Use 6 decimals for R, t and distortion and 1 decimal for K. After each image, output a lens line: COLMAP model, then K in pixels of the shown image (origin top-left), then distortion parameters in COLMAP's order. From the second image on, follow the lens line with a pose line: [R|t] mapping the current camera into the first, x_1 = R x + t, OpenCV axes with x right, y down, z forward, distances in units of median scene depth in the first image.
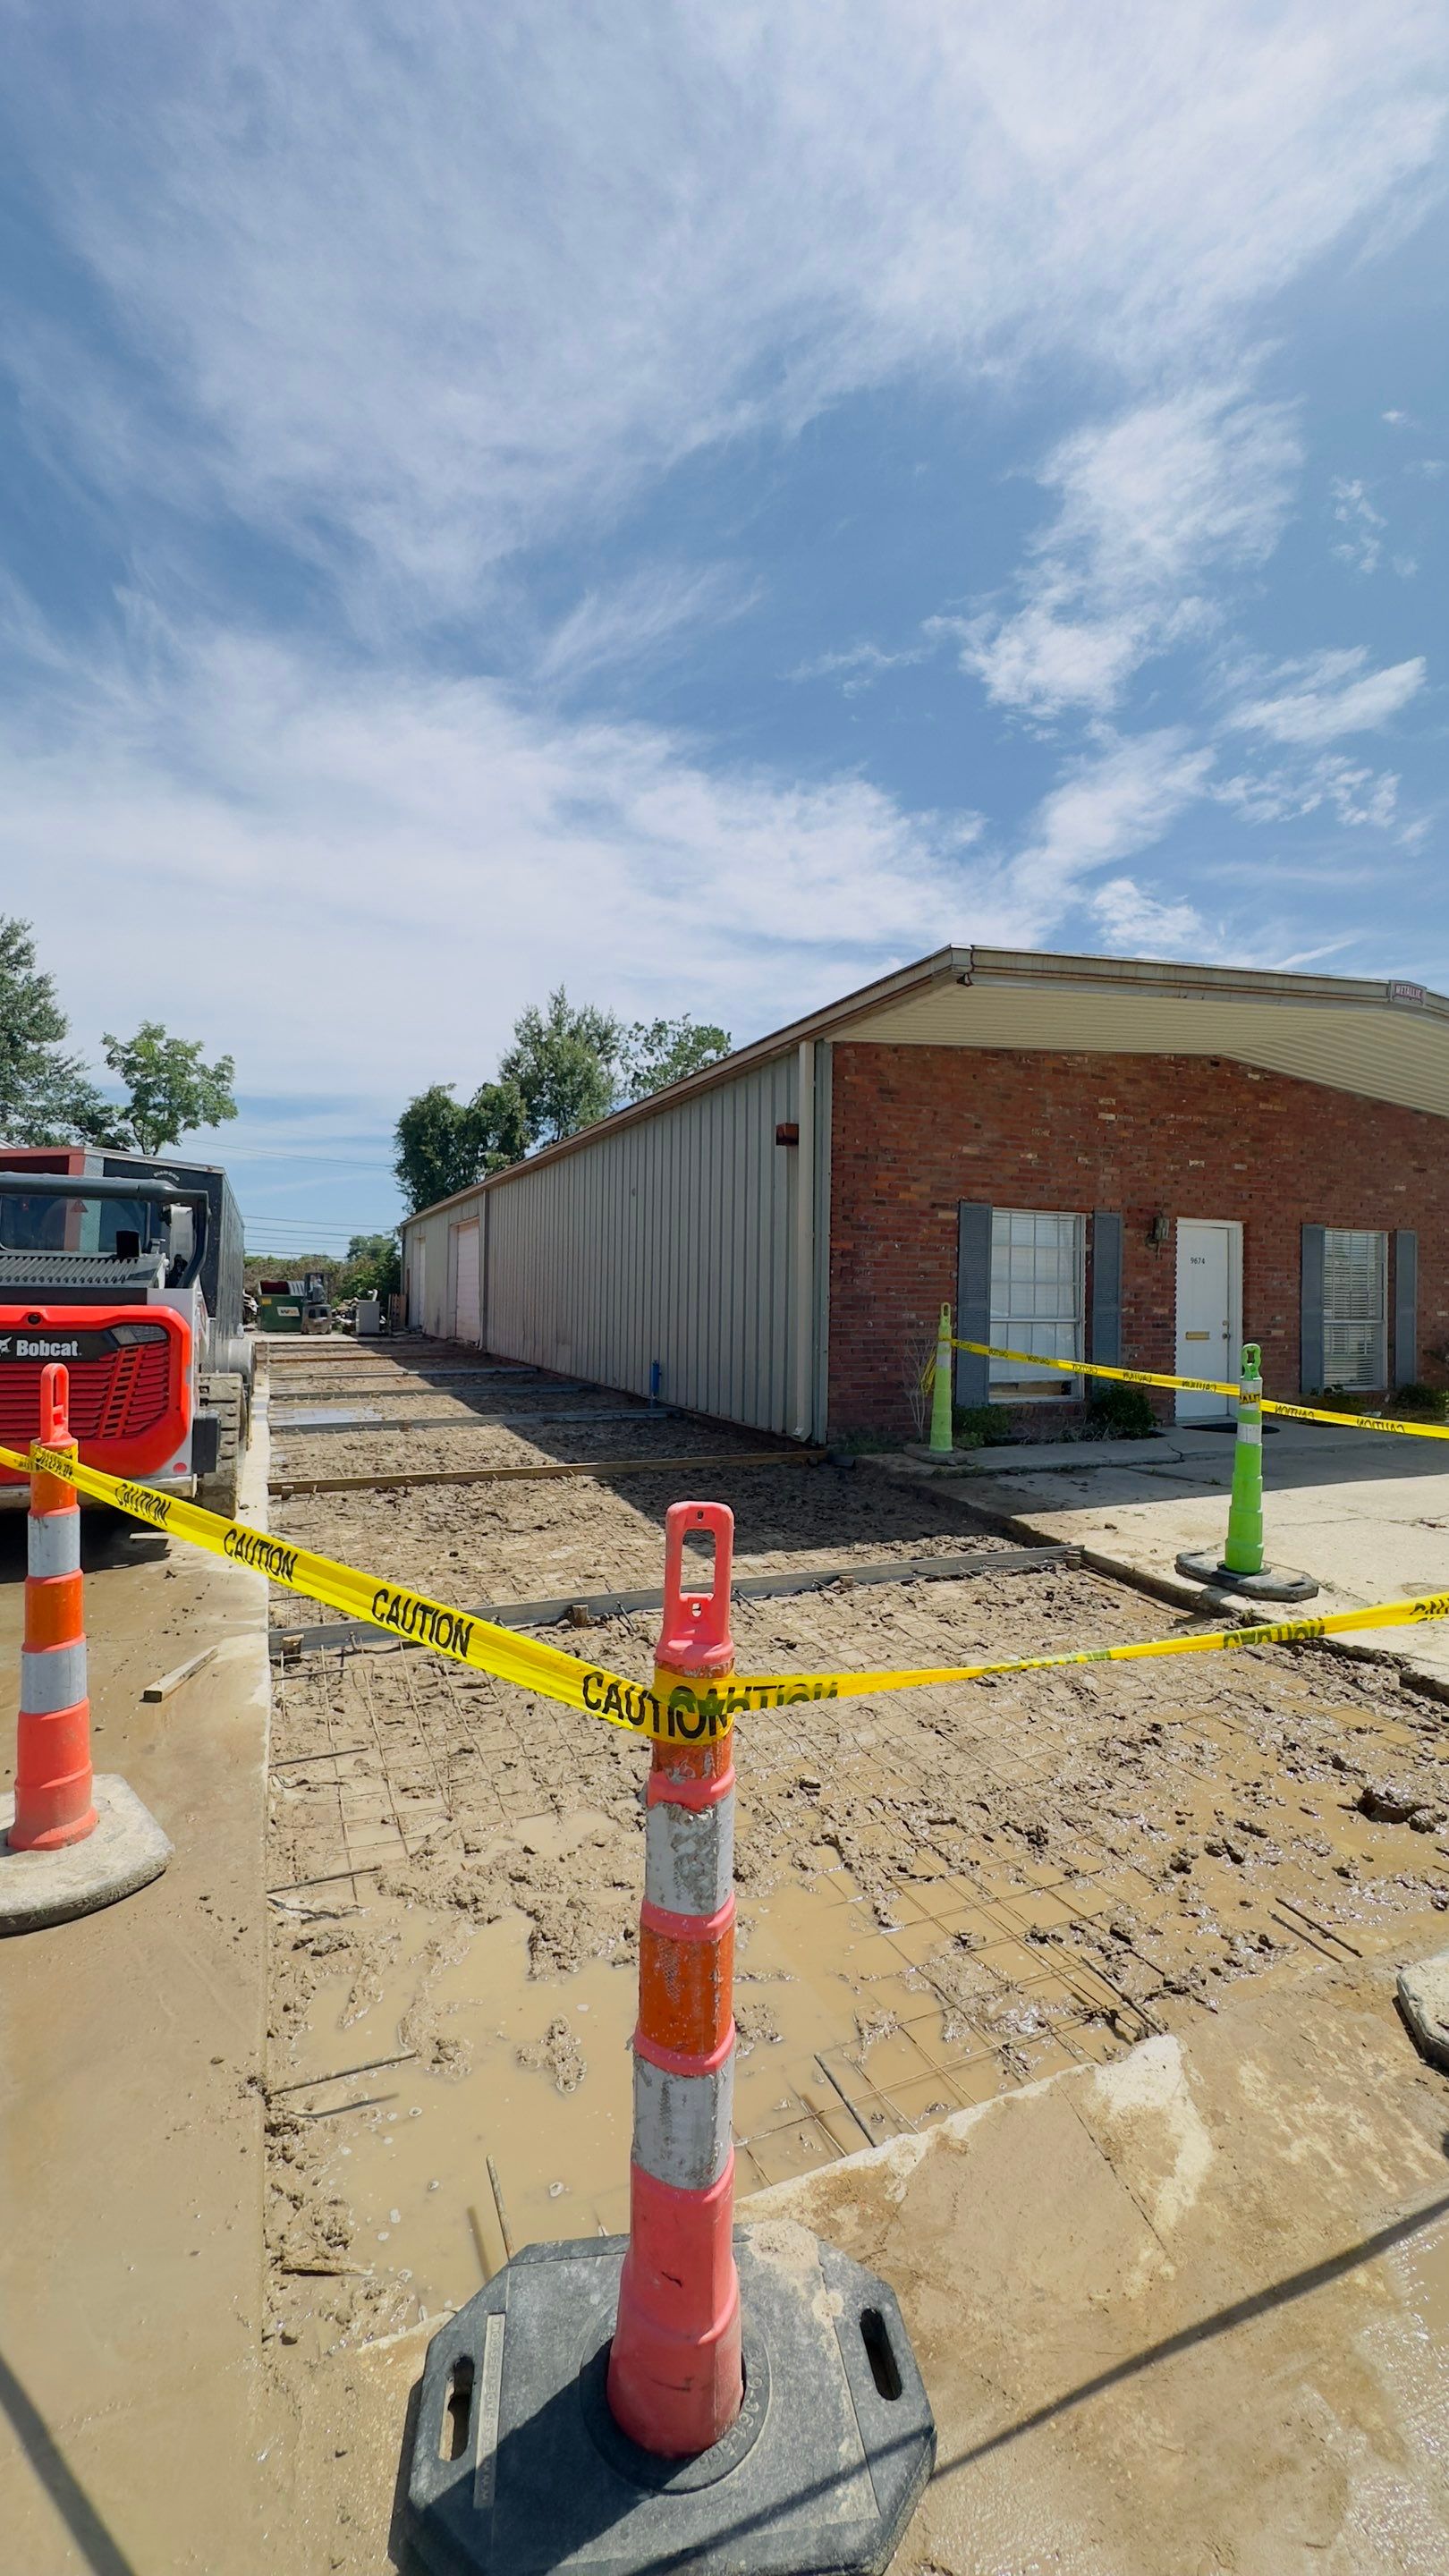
lens RADIAL K [[1026.7, 0, 741.3], [0, 1026.7, 1282.1], [0, 0, 1]] dist [-0.009369, -0.000238]
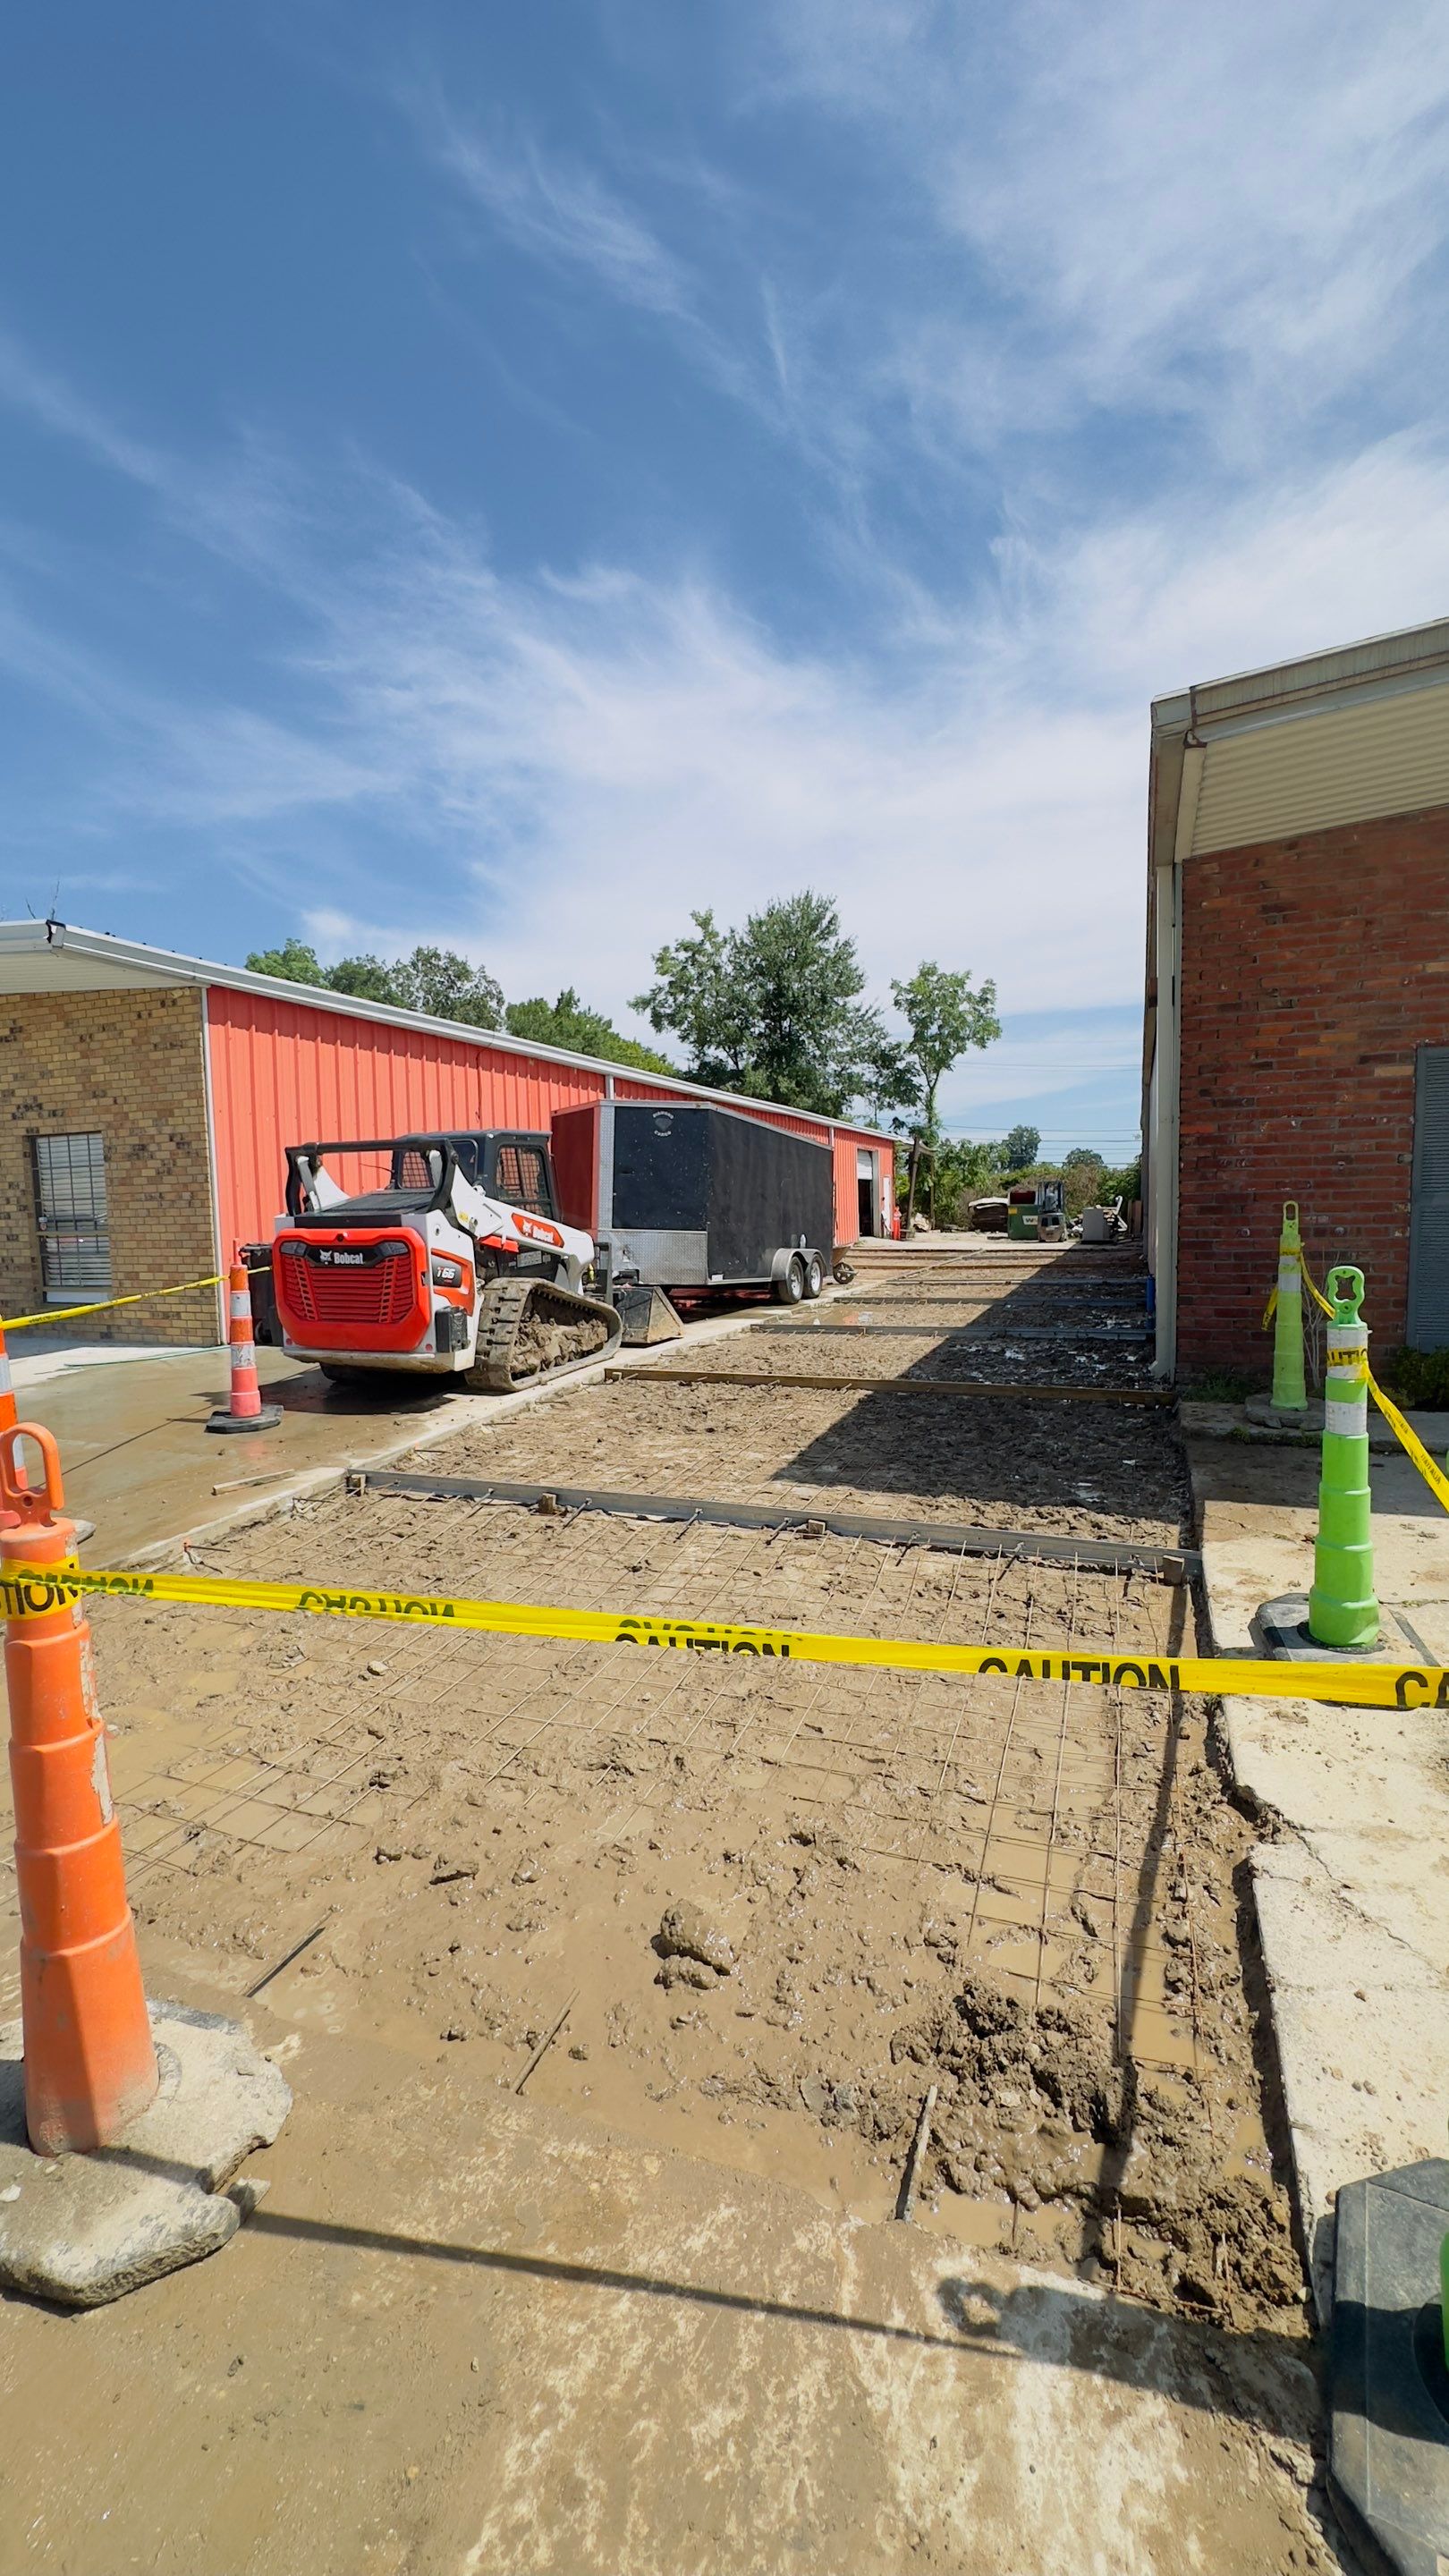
lens RADIAL K [[1026.7, 0, 711.8], [0, 1026.7, 1286.4], [0, 0, 1]] dist [-0.009369, -0.000238]
pose [[0.692392, 0.027755, -0.720988, 0.367170], [0.040978, 0.996134, 0.077700, 0.006172], [0.720357, -0.083343, 0.688578, 0.184763]]
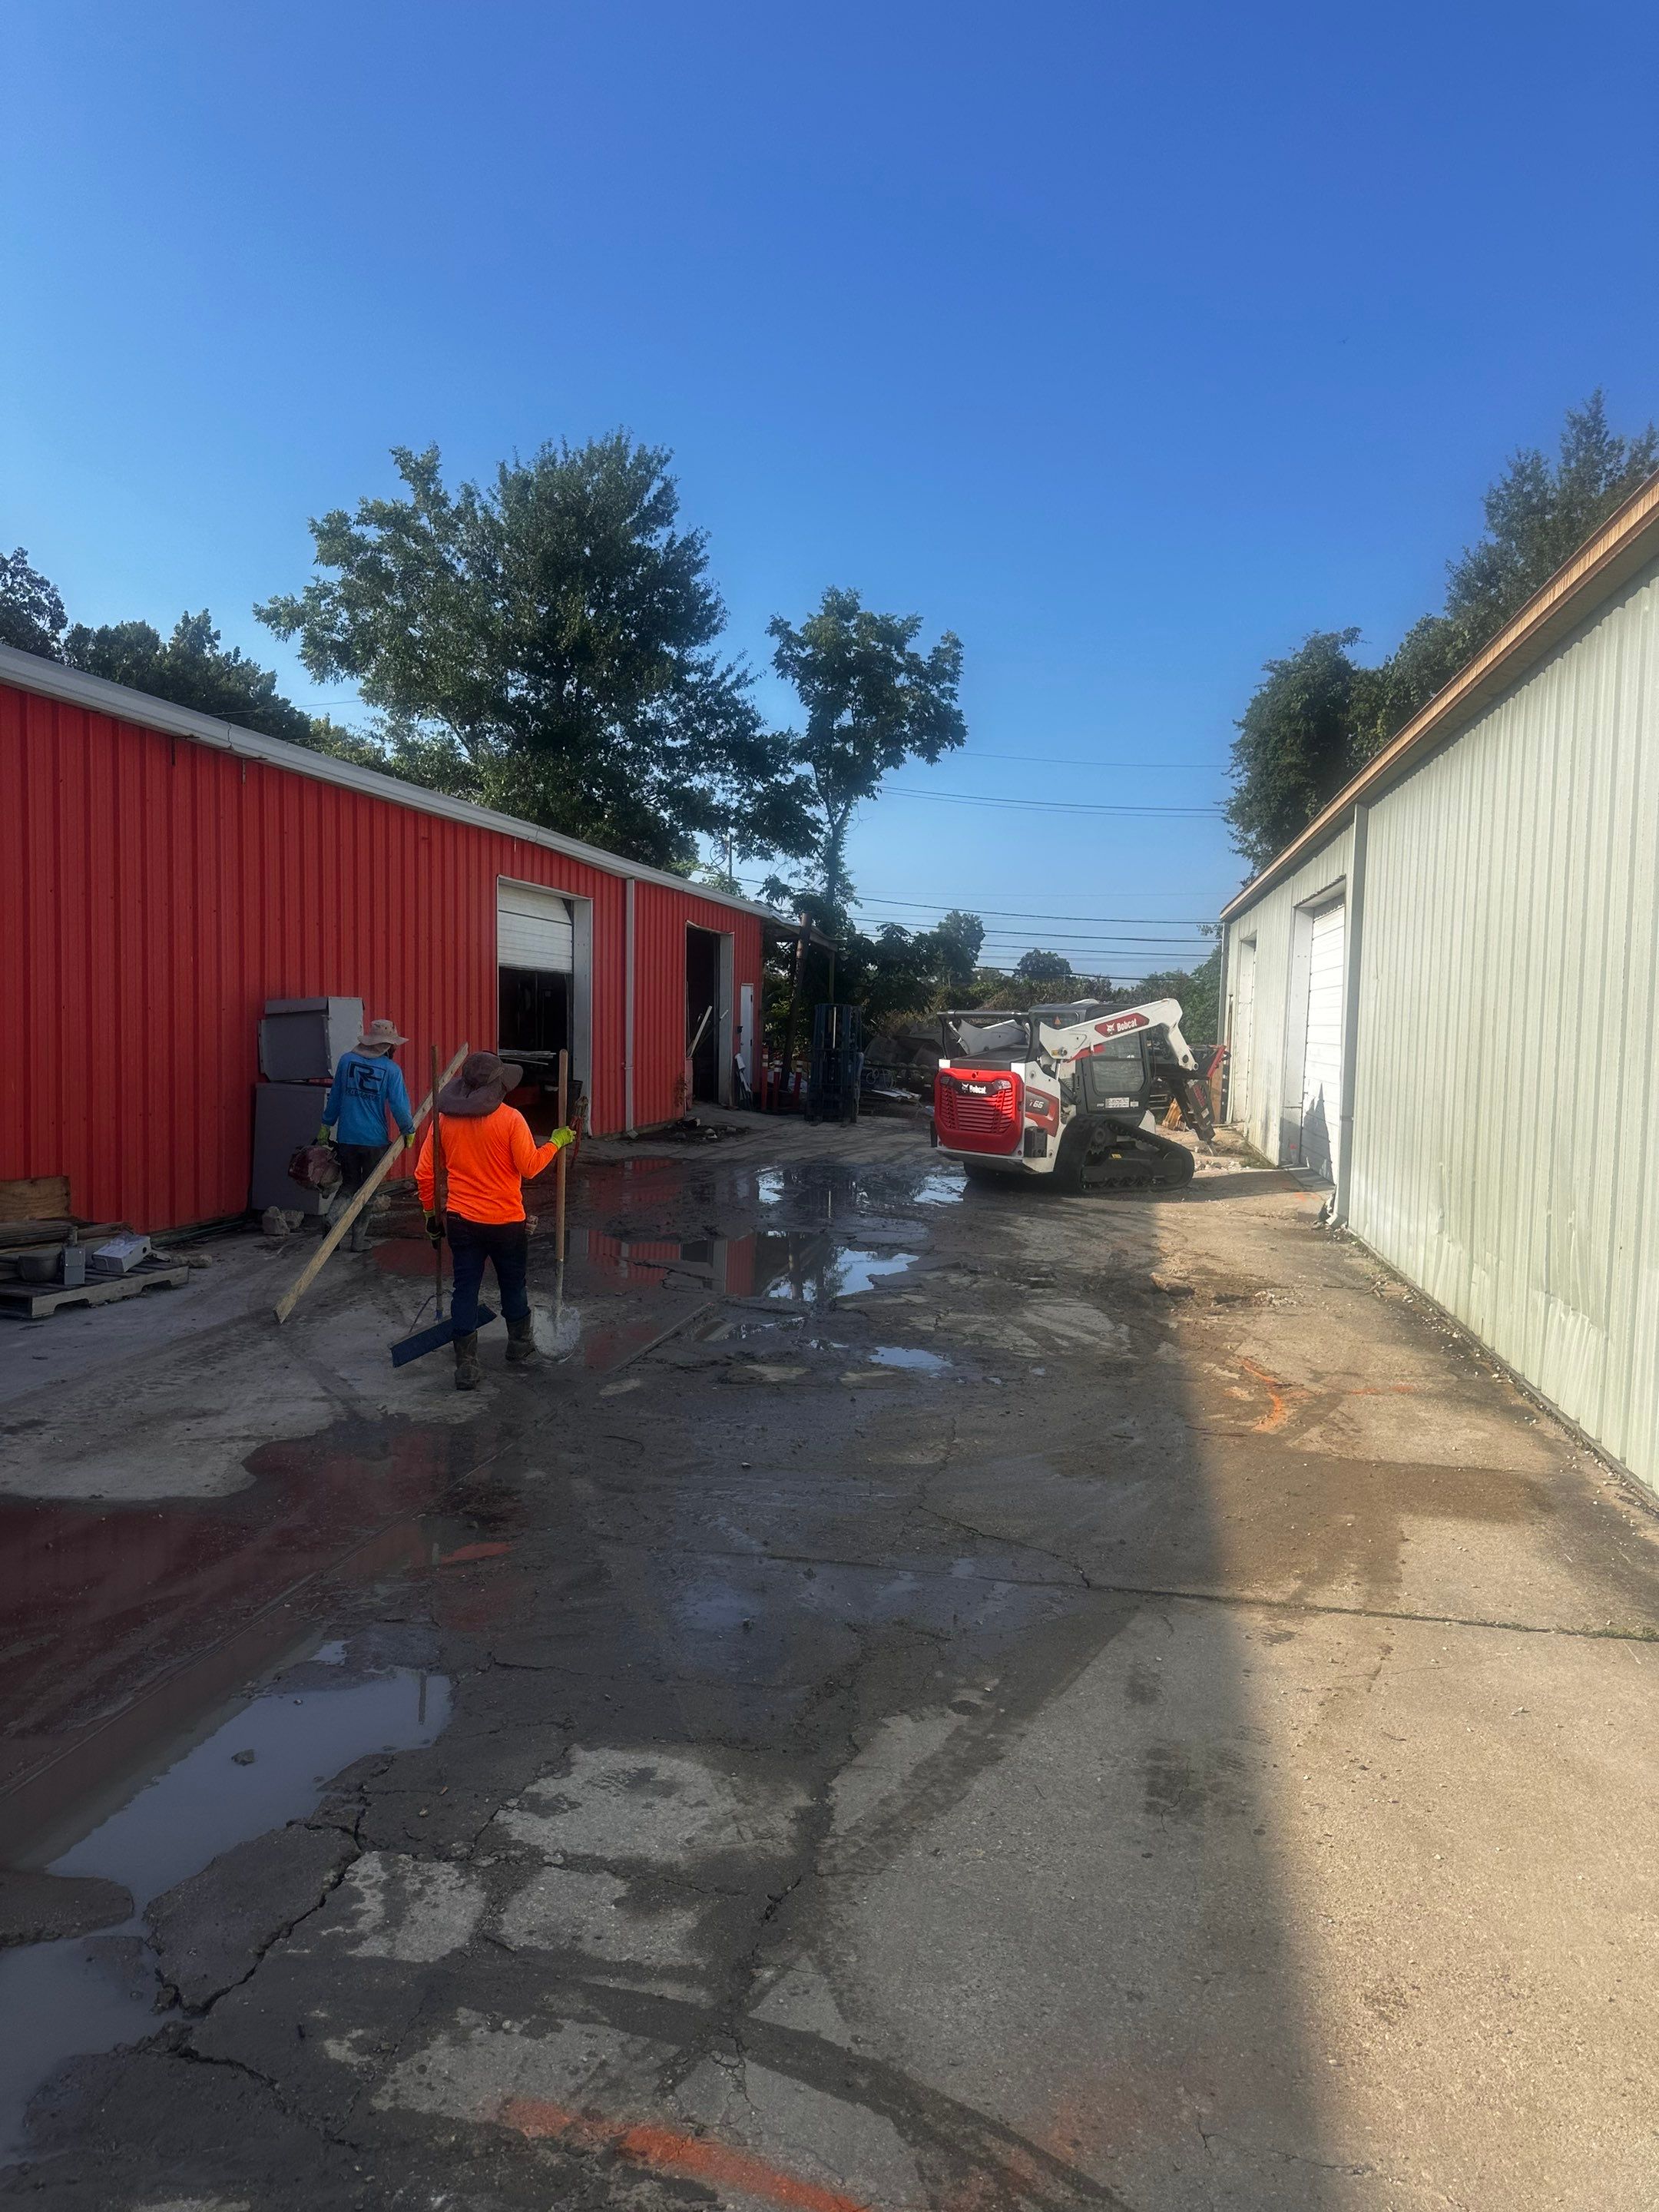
lens RADIAL K [[1587.6, 0, 803.6], [0, 1587.6, 1152.6], [0, 0, 1]] dist [-0.002662, -0.006530]
pose [[0.833314, 0.060974, -0.549427, -0.313163], [-0.009059, 0.995271, 0.096713, -0.080604], [0.552726, -0.075615, 0.829925, 0.960912]]
